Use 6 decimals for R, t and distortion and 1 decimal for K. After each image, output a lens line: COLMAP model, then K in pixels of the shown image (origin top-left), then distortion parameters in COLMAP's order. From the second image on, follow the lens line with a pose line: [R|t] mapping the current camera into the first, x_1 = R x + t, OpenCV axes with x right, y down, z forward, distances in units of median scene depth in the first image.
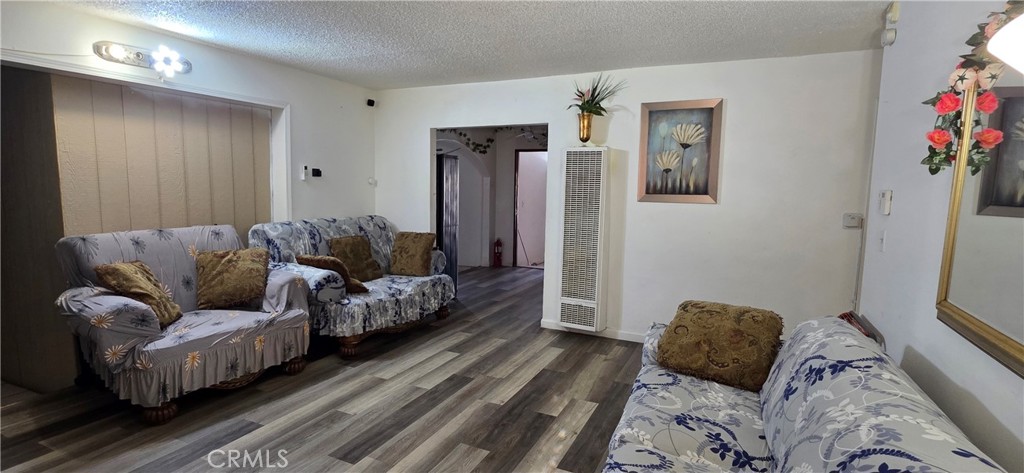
lens RADIAL K [[487.5, 0, 508.8], [0, 487.5, 238.4], [0, 0, 1]] dist [0.001171, 0.000128]
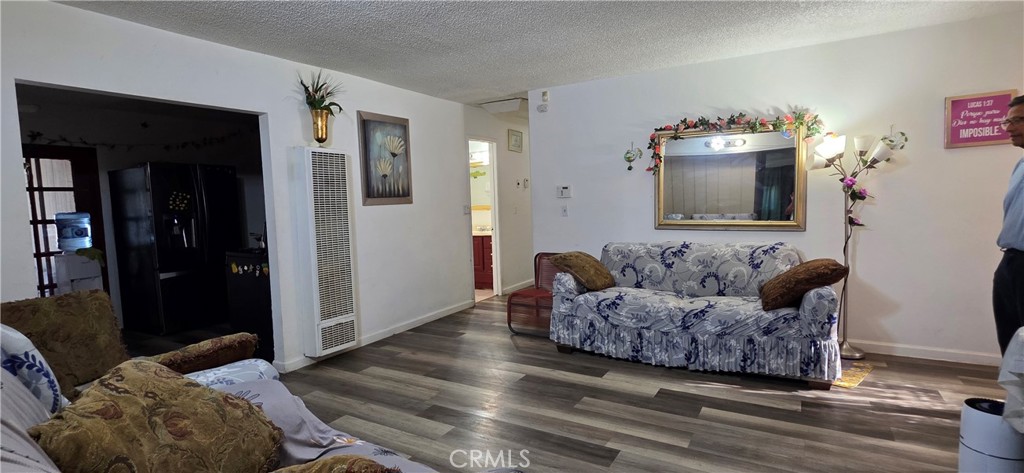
lens RADIAL K [[487.5, 0, 510.1], [0, 487.5, 237.3], [0, 0, 1]] dist [0.001171, 0.000128]
pose [[0.091601, -0.096162, 0.991142, -0.760708], [0.146754, 0.985762, 0.082078, -0.051019], [-0.984923, 0.137935, 0.104409, 0.622561]]
